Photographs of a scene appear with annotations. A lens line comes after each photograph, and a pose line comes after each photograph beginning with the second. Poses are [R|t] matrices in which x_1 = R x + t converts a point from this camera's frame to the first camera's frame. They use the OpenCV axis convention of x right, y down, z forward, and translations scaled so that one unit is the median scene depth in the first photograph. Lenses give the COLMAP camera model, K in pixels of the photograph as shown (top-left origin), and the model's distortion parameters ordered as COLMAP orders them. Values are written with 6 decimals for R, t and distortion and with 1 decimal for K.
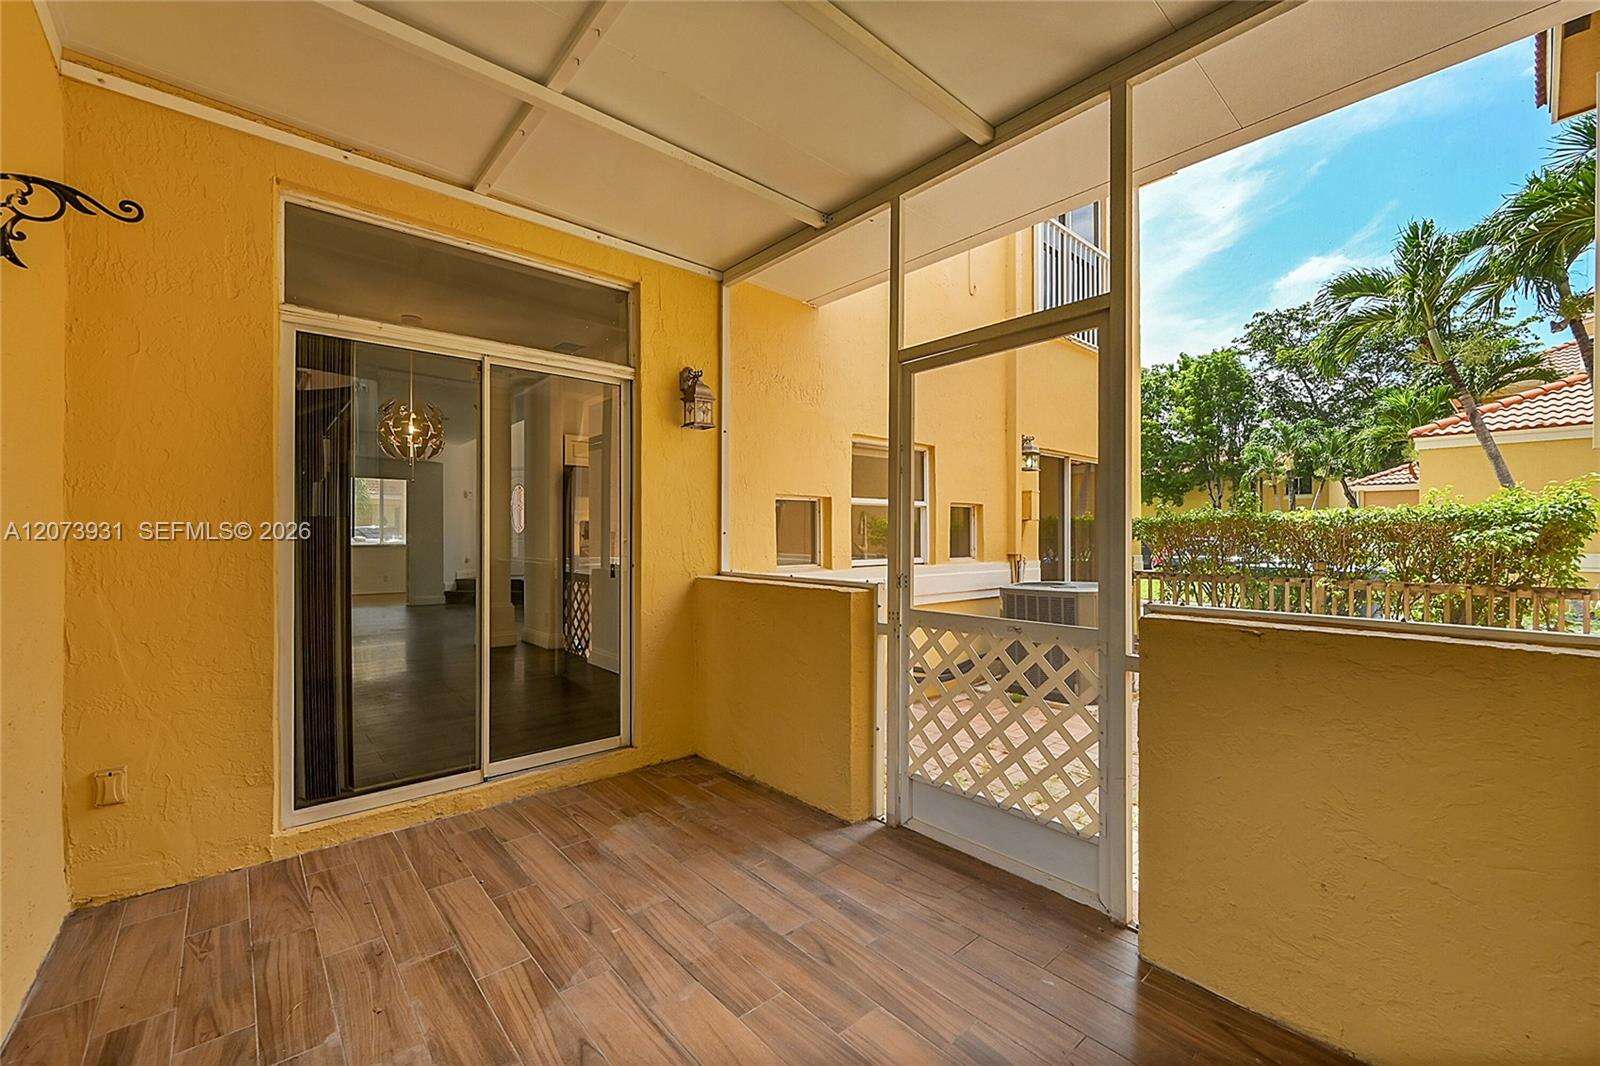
lens RADIAL K [[630.0, 0, 797.6], [0, 630.0, 532.2], [0, 0, 1]] dist [0.000020, 0.000027]
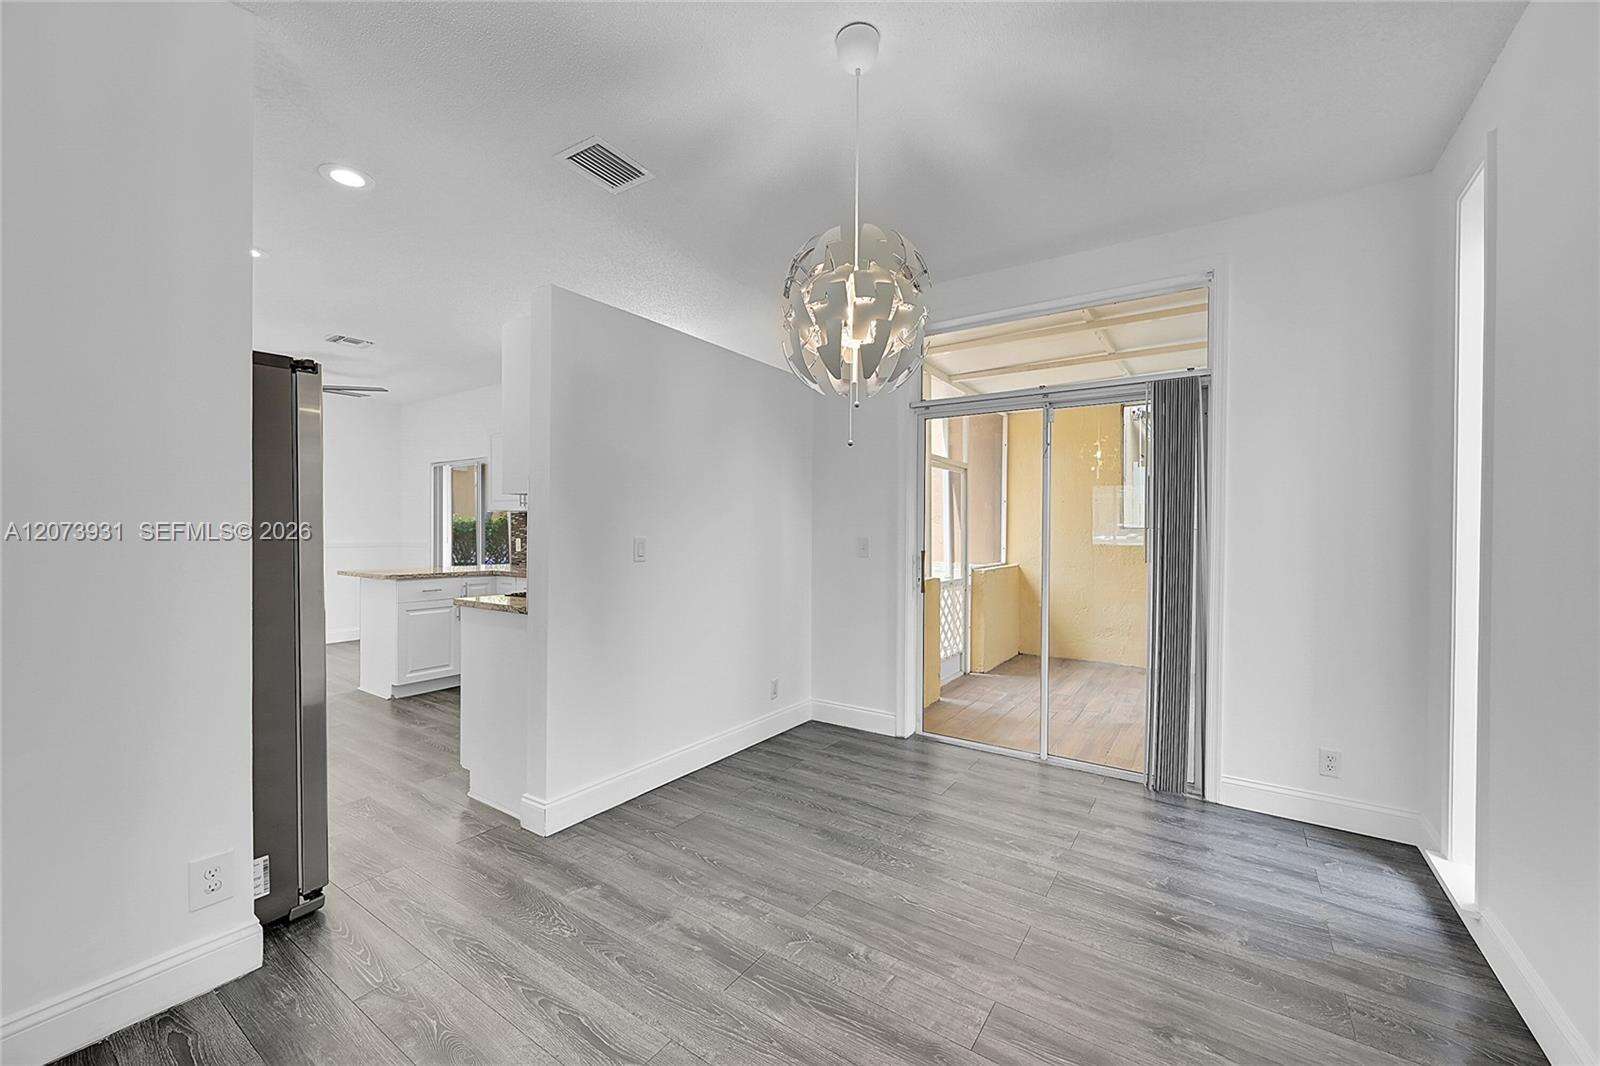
lens RADIAL K [[630.0, 0, 797.6], [0, 630.0, 532.2], [0, 0, 1]] dist [0.000020, 0.000027]
pose [[-0.251005, 0.007208, 0.967959, -2.086734], [-0.011830, 0.999875, -0.010513, -0.015742], [-0.967914, -0.014090, -0.250888, 2.412875]]
